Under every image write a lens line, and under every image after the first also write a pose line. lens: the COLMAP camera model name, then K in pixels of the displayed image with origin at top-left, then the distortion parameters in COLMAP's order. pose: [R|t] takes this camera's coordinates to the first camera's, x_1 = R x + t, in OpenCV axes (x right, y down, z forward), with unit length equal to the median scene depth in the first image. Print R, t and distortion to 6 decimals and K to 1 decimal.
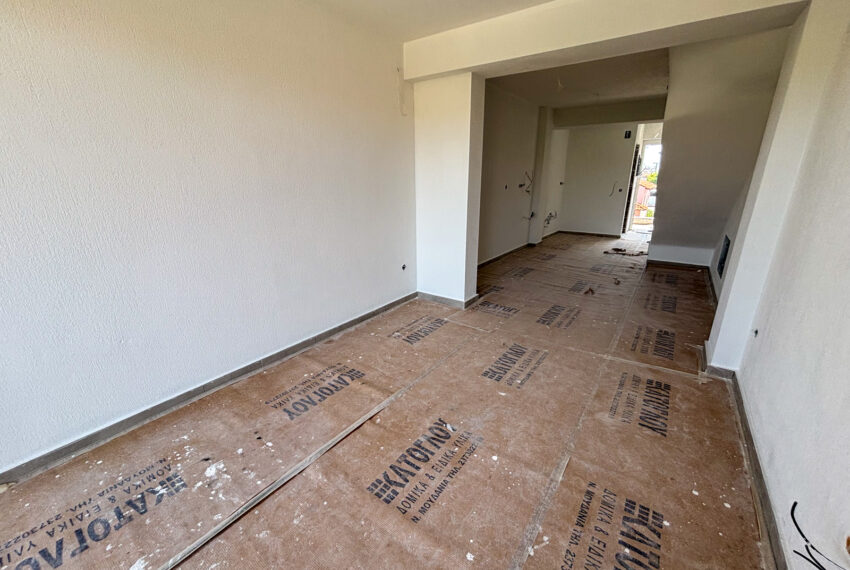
lens RADIAL K [[345.1, 0, 426.2], [0, 345.1, 279.8], [0, 0, 1]] dist [0.000657, 0.000600]
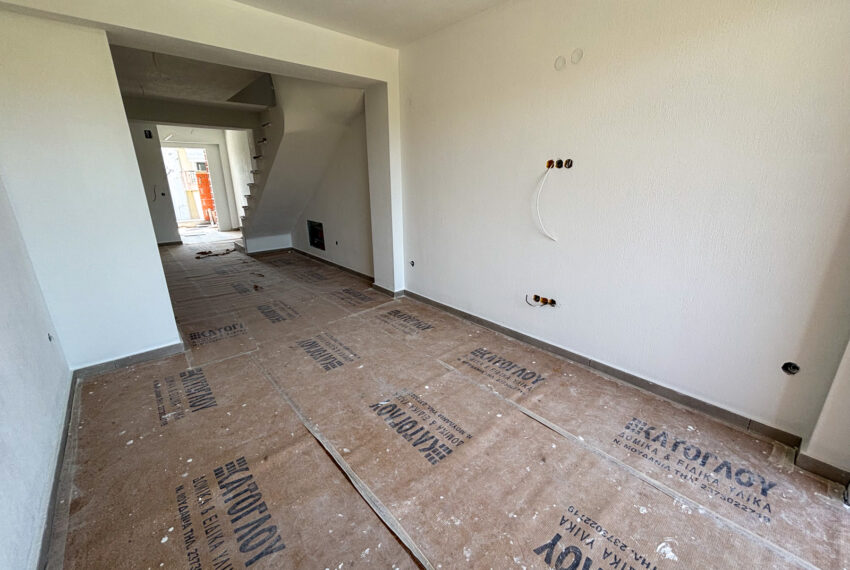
lens RADIAL K [[345.1, 0, 422.7], [0, 345.1, 282.2], [0, 0, 1]] dist [0.000657, 0.000600]
pose [[0.234894, -0.281770, 0.930285, -0.684235], [0.287432, 0.934397, 0.210440, -0.106428], [-0.928551, 0.217963, 0.300474, 0.394522]]
